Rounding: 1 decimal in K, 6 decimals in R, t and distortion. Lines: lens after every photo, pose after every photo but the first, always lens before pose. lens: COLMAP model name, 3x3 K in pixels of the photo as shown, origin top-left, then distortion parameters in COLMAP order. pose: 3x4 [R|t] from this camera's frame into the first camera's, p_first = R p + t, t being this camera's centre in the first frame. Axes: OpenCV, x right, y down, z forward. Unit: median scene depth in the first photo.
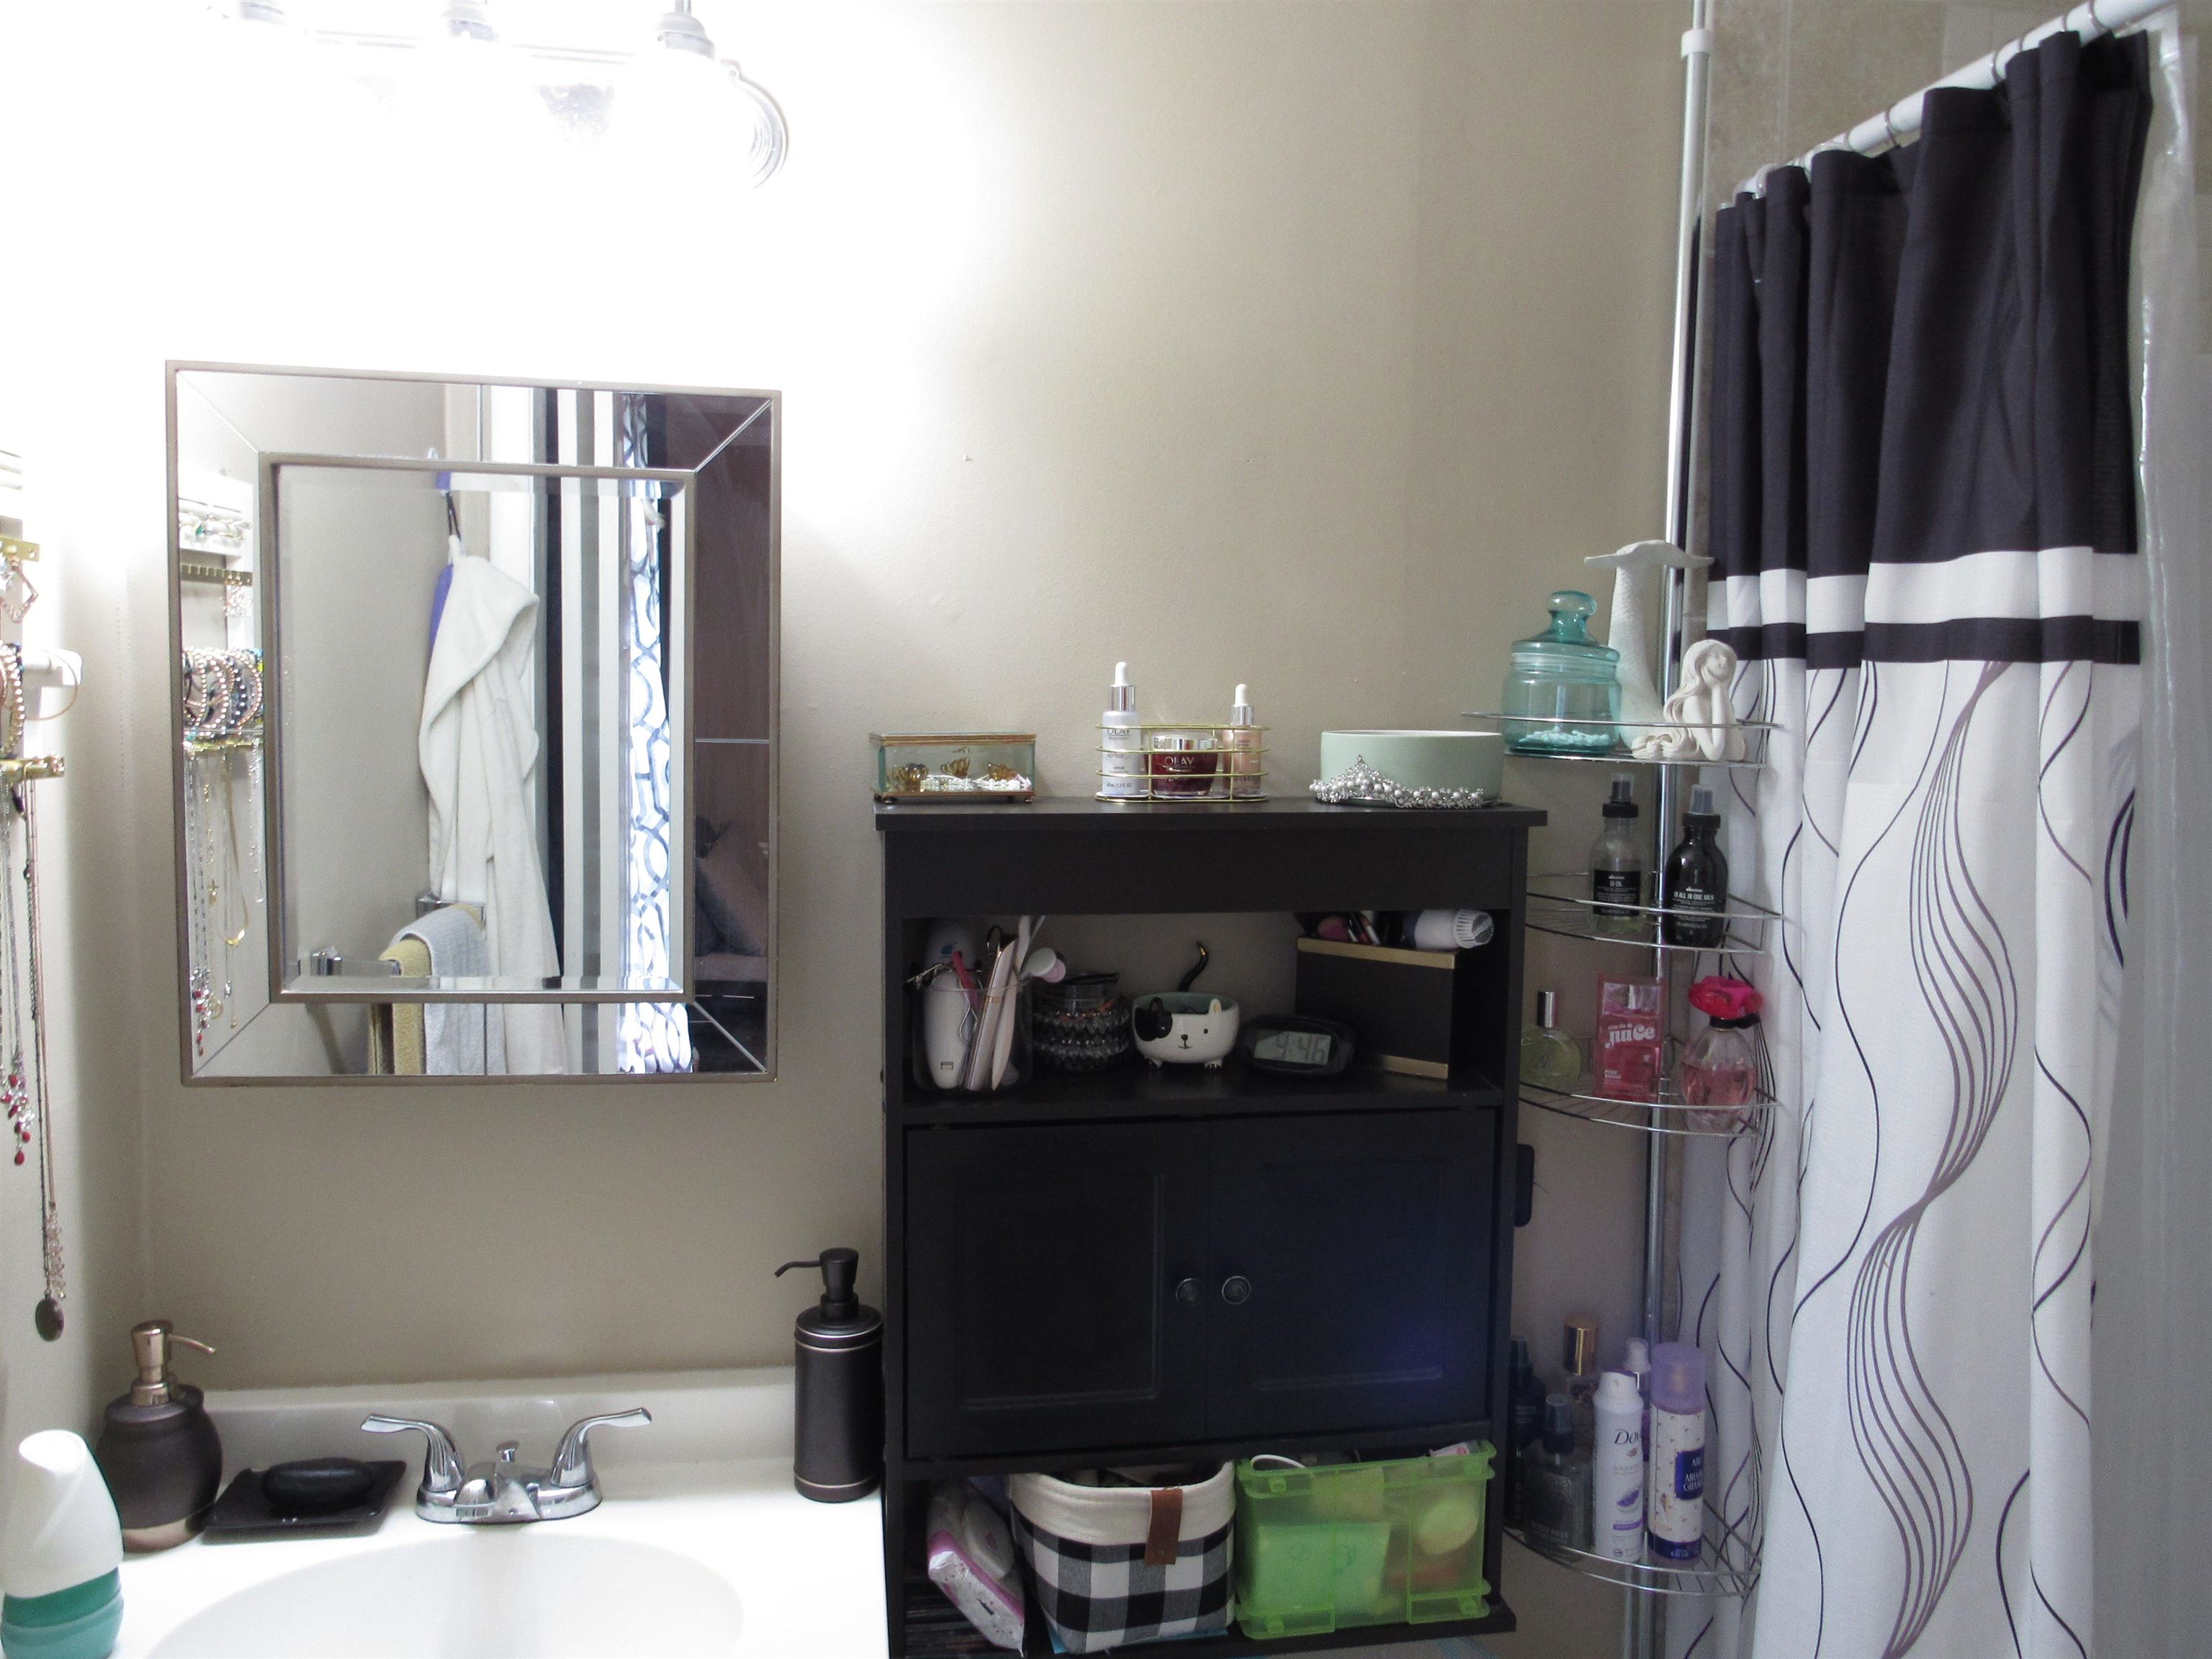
lens RADIAL K [[1570.7, 0, 1106.4], [0, 1570.7, 821.3], [0, 0, 1]] dist [-0.028343, 0.004624]
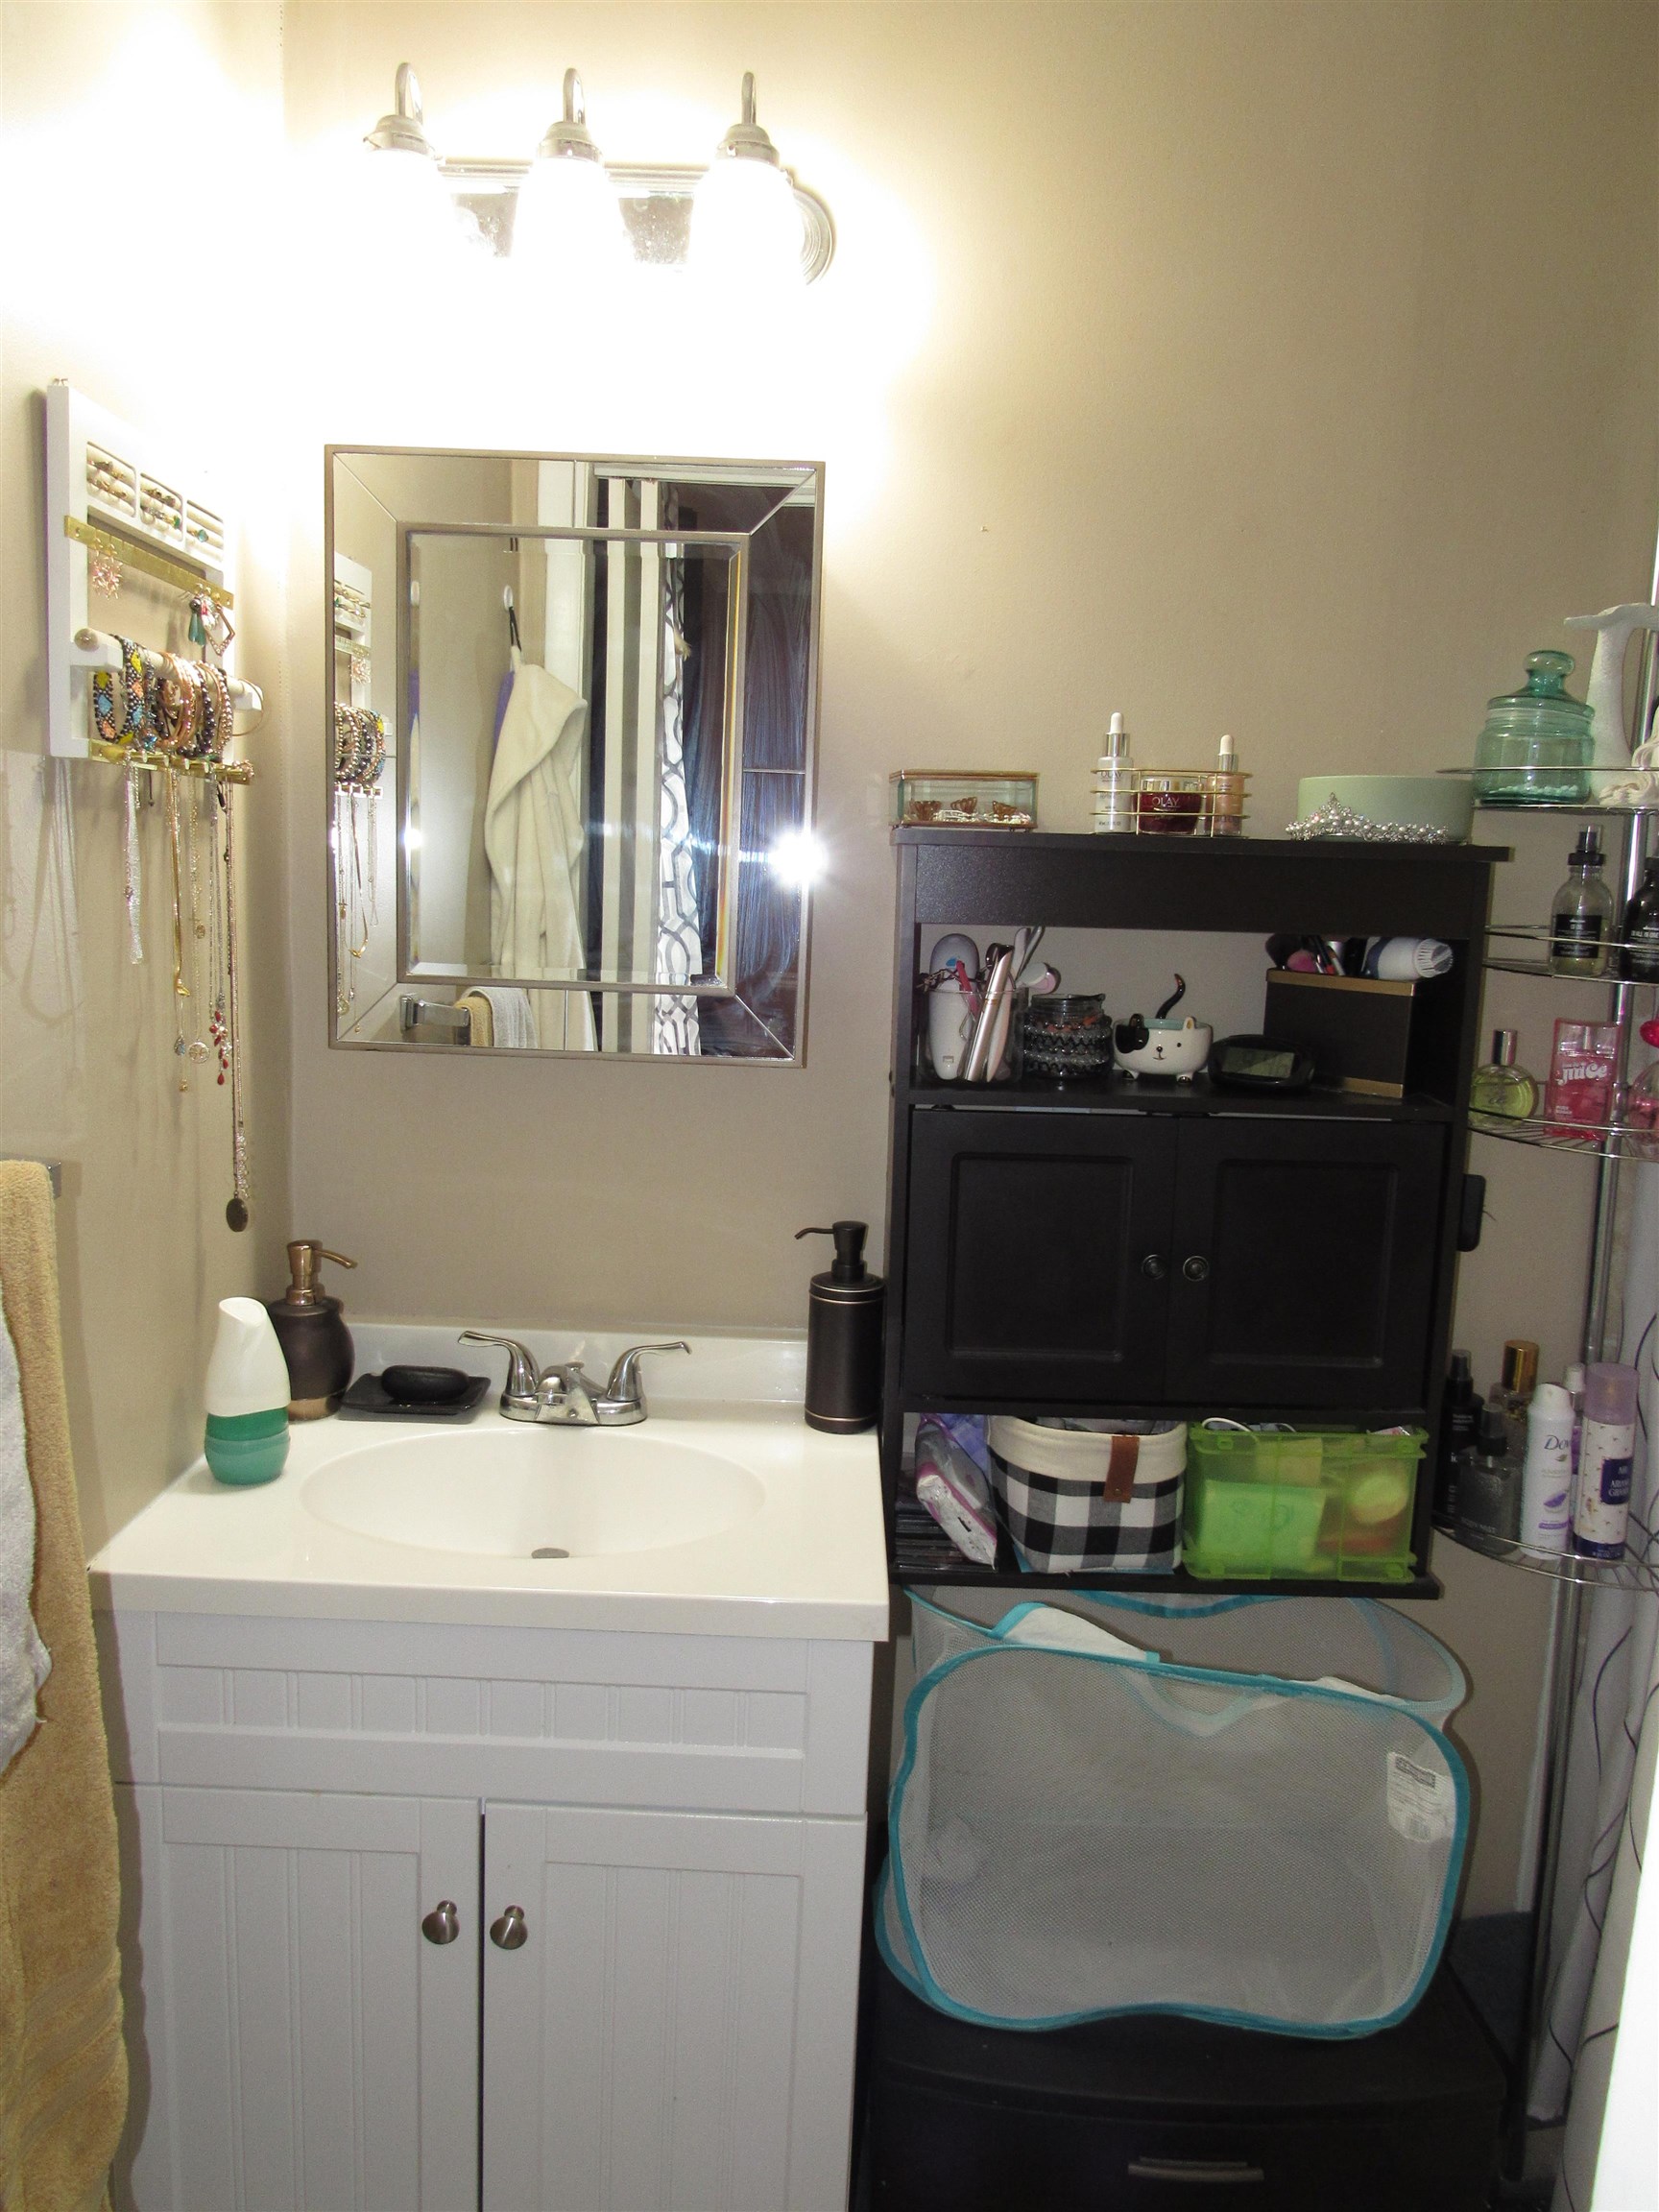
lens RADIAL K [[1570.7, 0, 827.7], [0, 1570.7, 1114.1], [0, 0, 1]] dist [-0.028343, 0.004624]
pose [[0.985102, 0.041605, -0.166863, 0.005285], [-0.029828, 0.996924, 0.072471, 0.109780], [0.169365, -0.066414, 0.983313, -0.146888]]
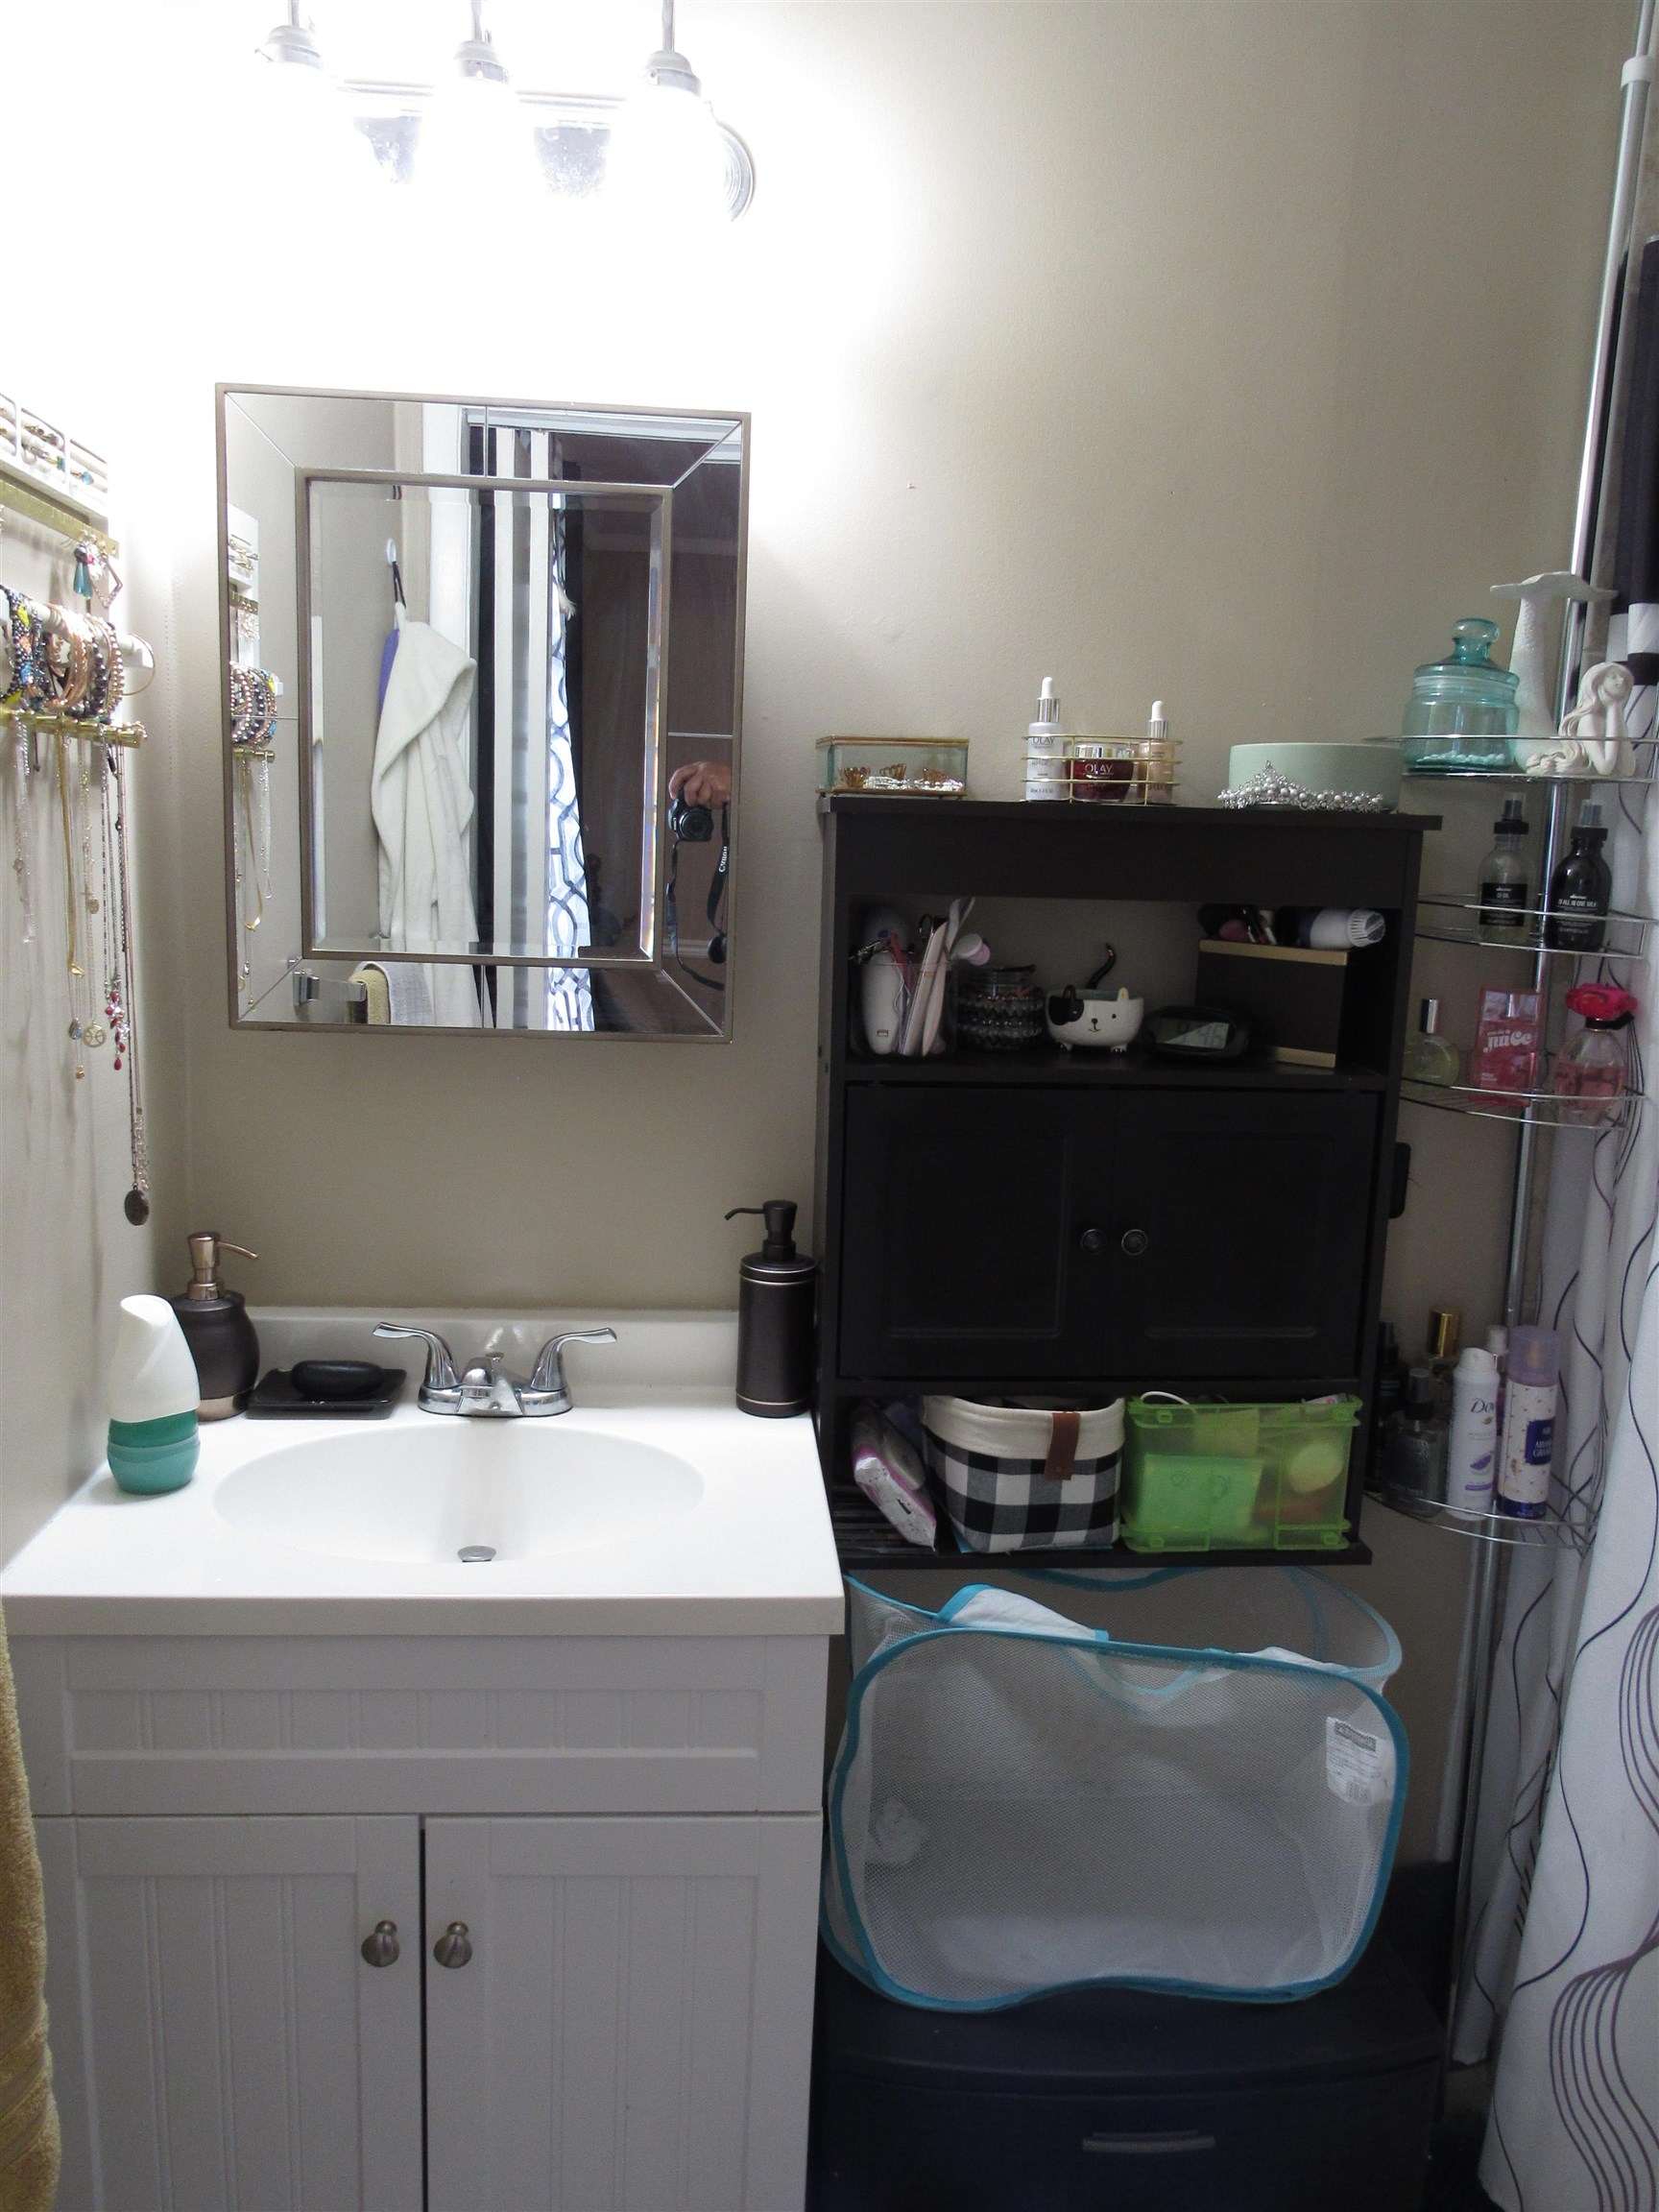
lens RADIAL K [[1570.7, 0, 825.1], [0, 1570.7, 1114.6], [0, 0, 1]] dist [-0.028343, 0.004624]
pose [[0.995963, 0.030760, -0.084332, -0.044301], [-0.022840, 0.995373, 0.093328, 0.104718], [0.086813, -0.091025, 0.992057, -0.120722]]
